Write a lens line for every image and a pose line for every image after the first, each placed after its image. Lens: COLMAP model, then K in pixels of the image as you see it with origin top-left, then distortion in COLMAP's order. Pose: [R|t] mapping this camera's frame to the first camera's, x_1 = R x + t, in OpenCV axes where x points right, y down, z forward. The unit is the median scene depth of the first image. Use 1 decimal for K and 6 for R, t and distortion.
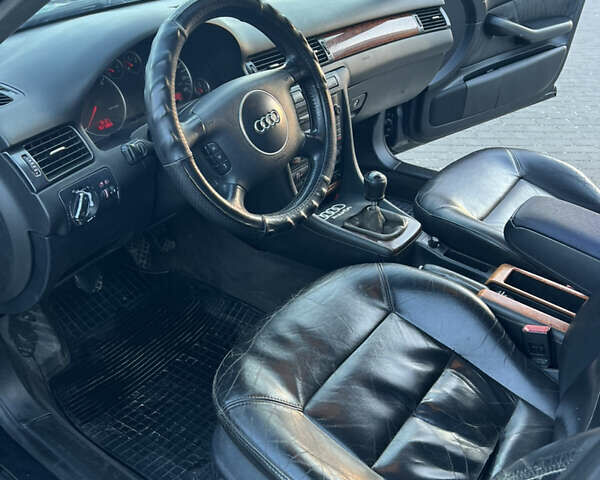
lens RADIAL K [[608.5, 0, 308.9], [0, 608.5, 240.2], [0, 0, 1]] dist [0.108679, -0.009269]
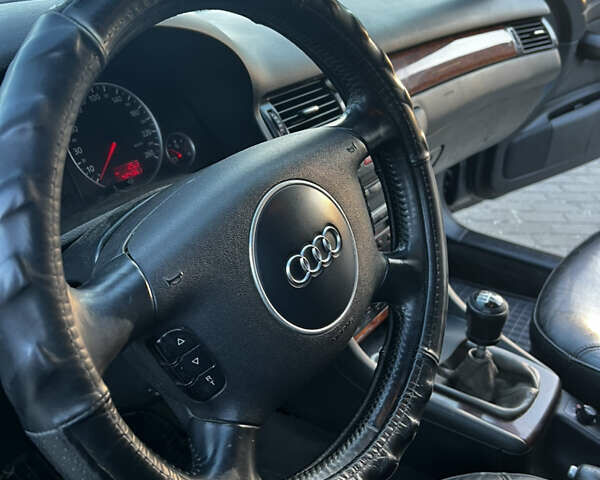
lens RADIAL K [[603.4, 0, 300.0], [0, 603.4, 240.0], [0, 0, 1]] dist [0.064336, 0.000745]
pose [[0.999755, 0.008070, -0.020602, -0.056440], [-0.008762, 0.999392, -0.033757, -0.153736], [0.020317, 0.033929, 0.999218, 0.475267]]
